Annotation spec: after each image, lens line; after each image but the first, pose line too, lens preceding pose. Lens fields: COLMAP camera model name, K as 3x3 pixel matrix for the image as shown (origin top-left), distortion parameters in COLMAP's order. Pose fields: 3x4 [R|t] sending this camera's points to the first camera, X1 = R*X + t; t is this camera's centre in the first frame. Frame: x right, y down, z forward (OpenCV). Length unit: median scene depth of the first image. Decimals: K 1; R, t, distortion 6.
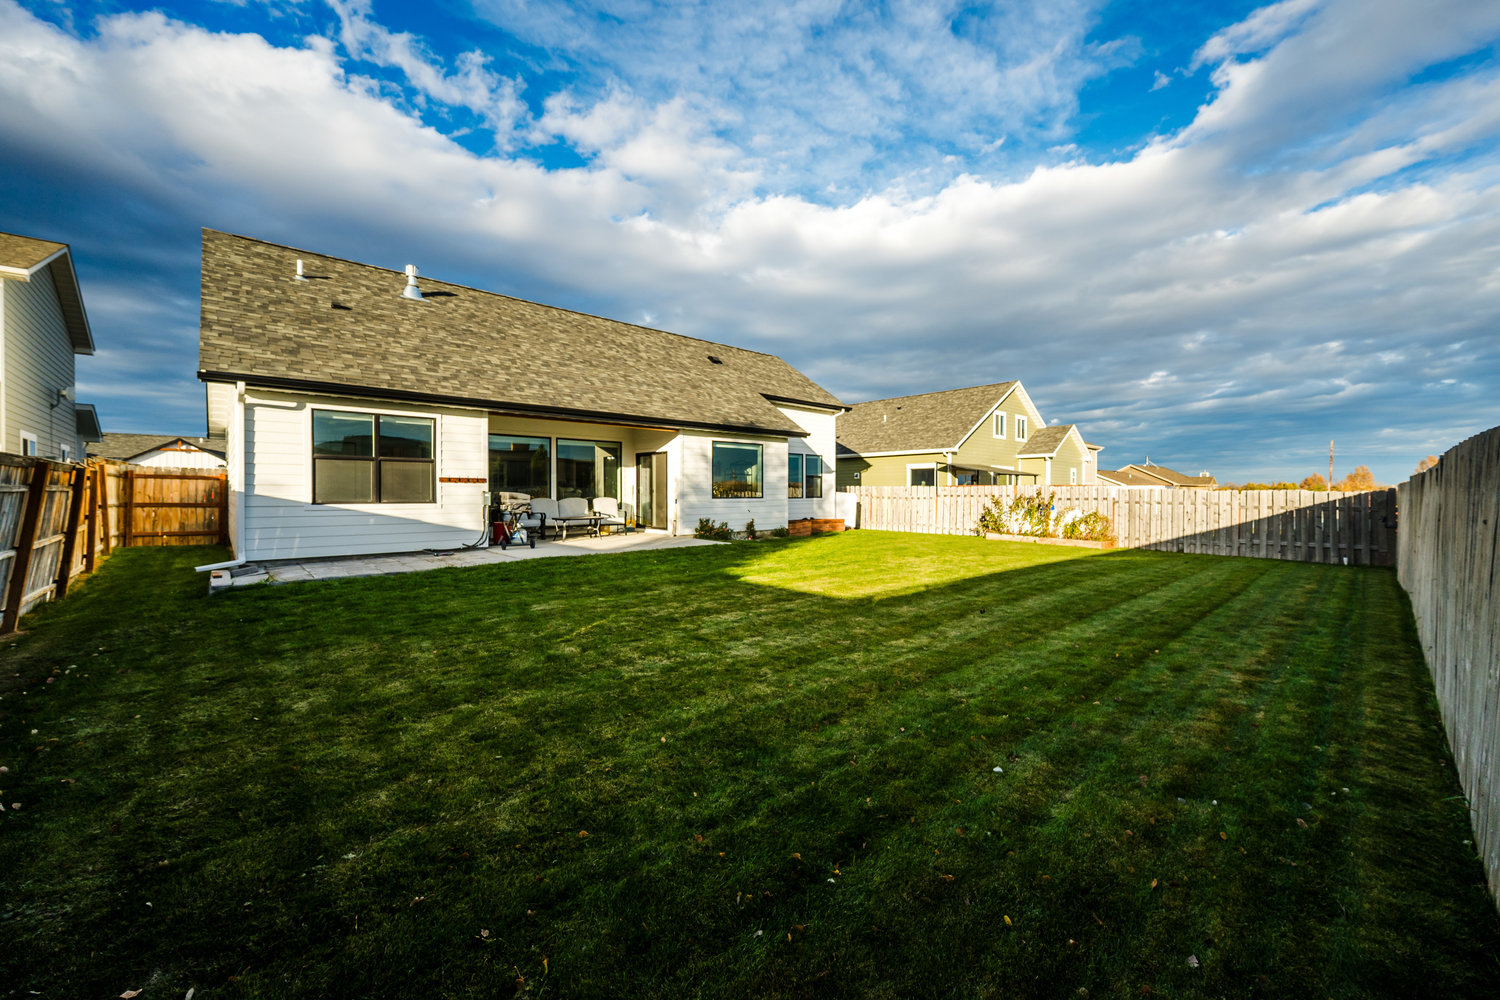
lens RADIAL K [[586.0, 0, 757.8], [0, 586.0, 499.5], [0, 0, 1]] dist [-0.003289, 0.000385]
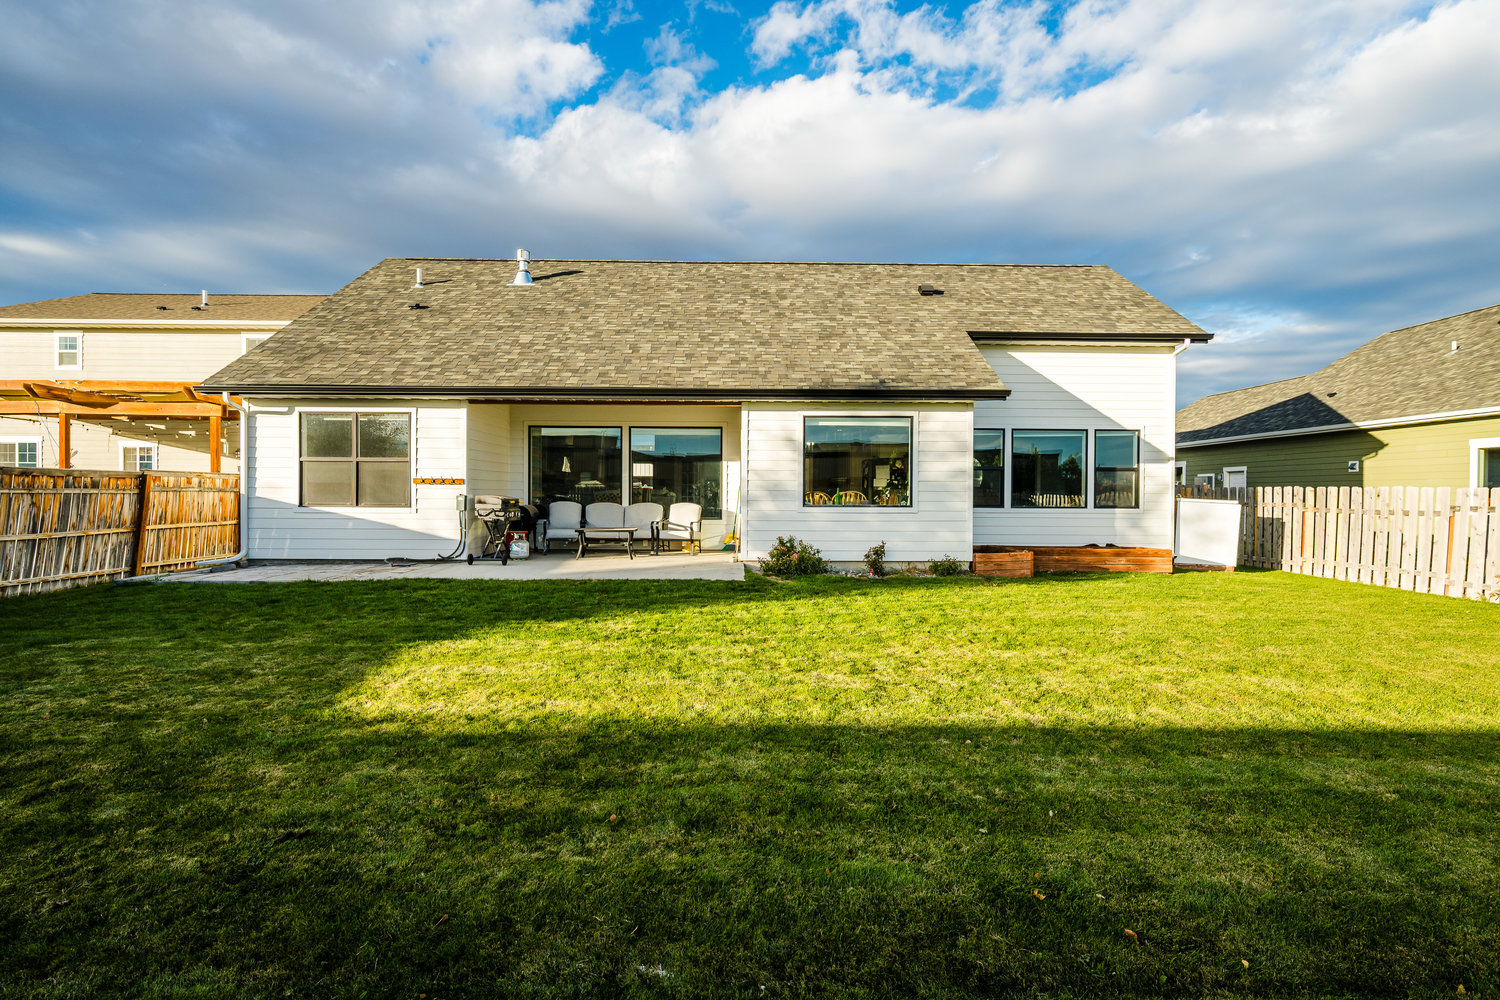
lens RADIAL K [[708.5, 0, 750.3], [0, 708.5, 501.3], [0, 0, 1]] dist [-0.003518, -0.000642]
pose [[0.740347, 0.008338, -0.672173, 0.534704], [-0.012375, 0.999923, -0.001227, -0.007631], [0.672111, 0.009227, 0.740393, 0.521507]]
